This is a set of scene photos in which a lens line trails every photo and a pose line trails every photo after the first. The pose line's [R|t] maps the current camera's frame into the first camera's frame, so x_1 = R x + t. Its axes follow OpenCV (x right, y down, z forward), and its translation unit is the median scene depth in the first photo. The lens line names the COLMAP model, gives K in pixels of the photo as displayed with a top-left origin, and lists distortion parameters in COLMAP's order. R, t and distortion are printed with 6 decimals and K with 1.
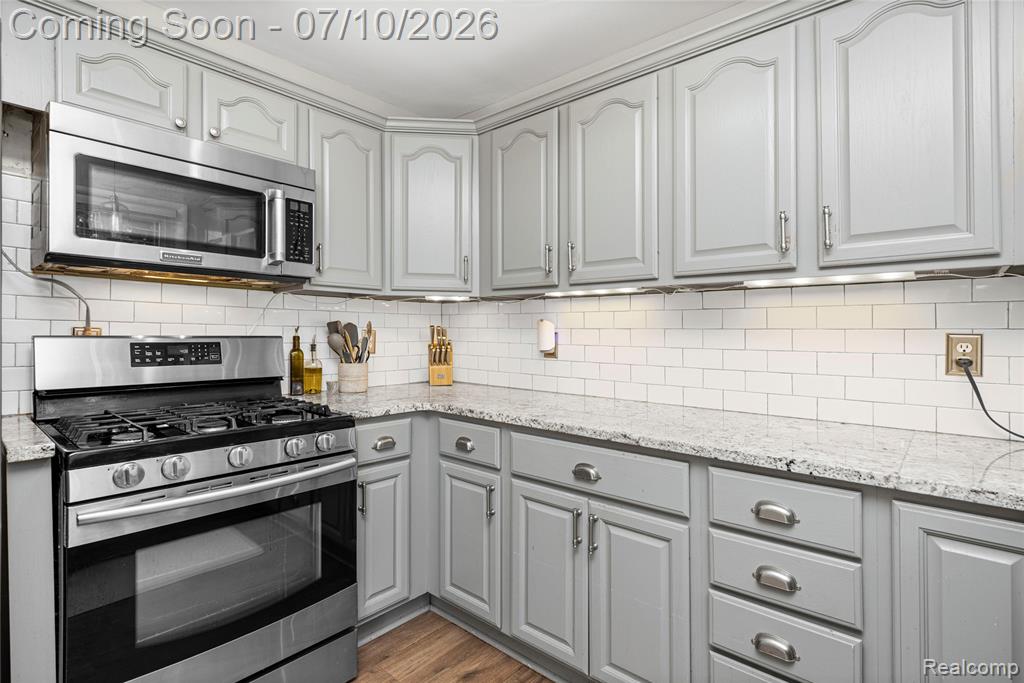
lens RADIAL K [[502.1, 0, 509.0], [0, 502.1, 325.9], [0, 0, 1]] dist [-0.001941, -0.000725]
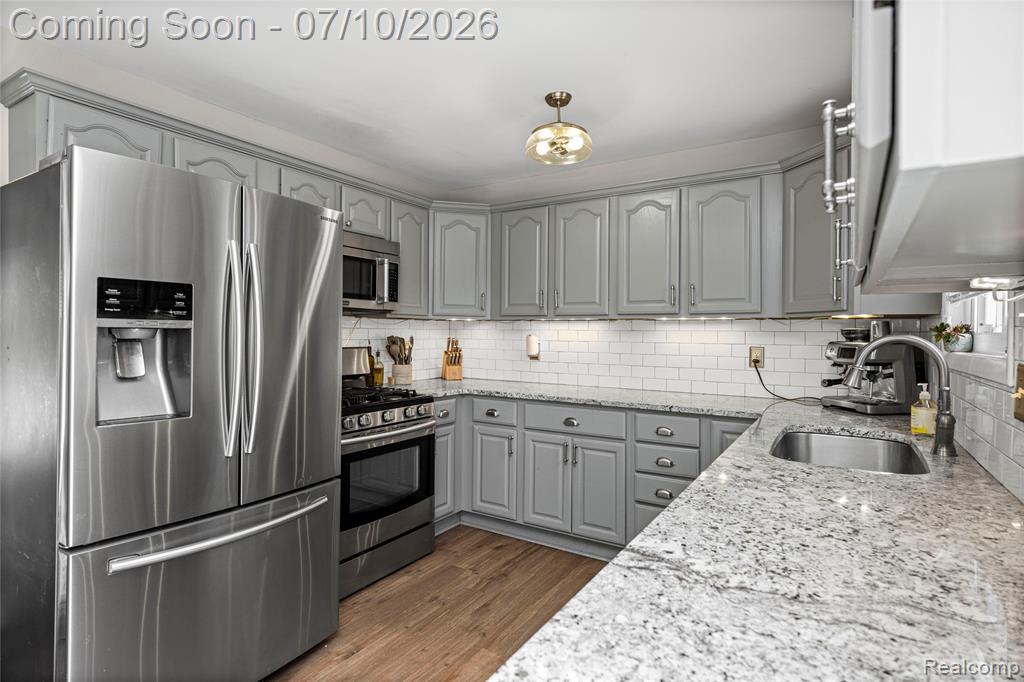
lens RADIAL K [[529.4, 0, 512.0], [0, 529.4, 341.0], [0, 0, 1]] dist [0.005129, 0.000072]
pose [[0.987367, -0.001048, 0.158448, -0.318894], [-0.003390, 0.999610, 0.027737, -0.050736], [-0.158415, -0.027924, 0.986978, -0.755306]]
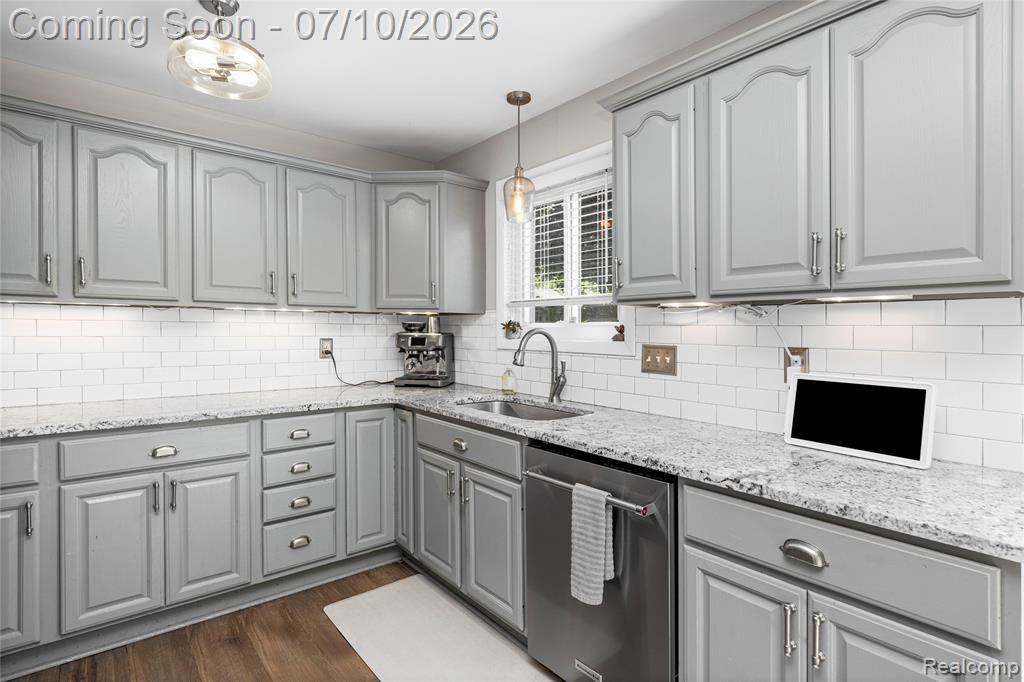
lens RADIAL K [[512.5, 0, 512.3], [0, 512.5, 338.5], [0, 0, 1]] dist [-0.001472, -0.000777]
pose [[0.153020, -0.024465, 0.987920, -0.879110], [-0.020075, 0.999410, 0.027859, -0.048411], [-0.988019, -0.024096, 0.152438, -0.077738]]
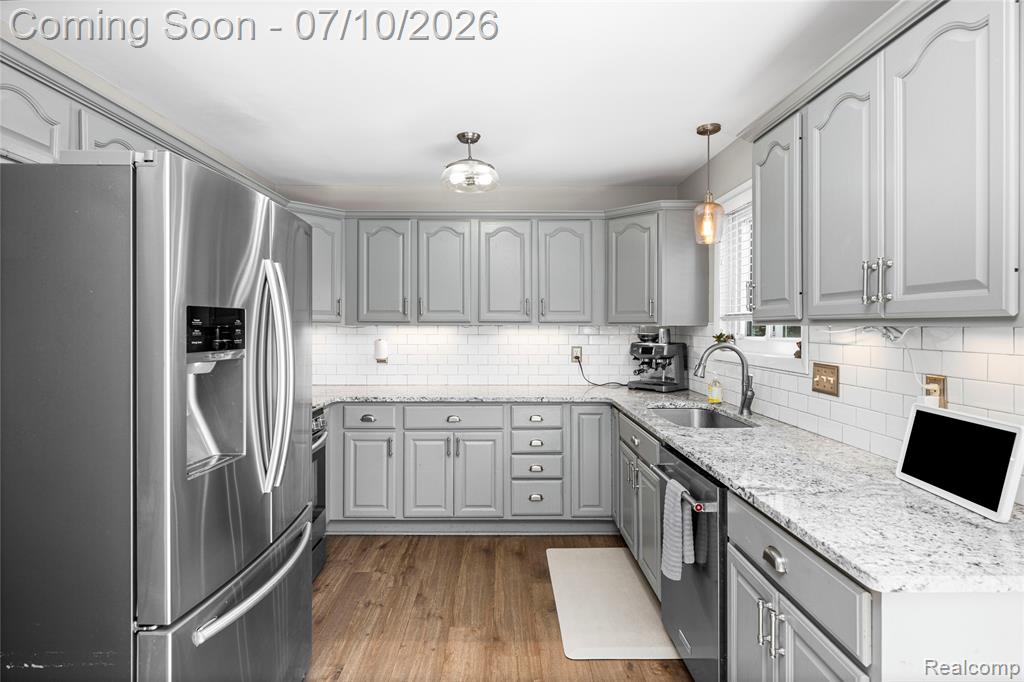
lens RADIAL K [[525.1, 0, 506.2], [0, 525.1, 334.4], [0, 0, 1]] dist [0.001088, -0.000605]
pose [[0.744521, -0.018880, 0.667332, -0.972281], [-0.004231, 0.999447, 0.032996, -0.111279], [-0.667586, -0.027390, 0.744029, -0.645507]]
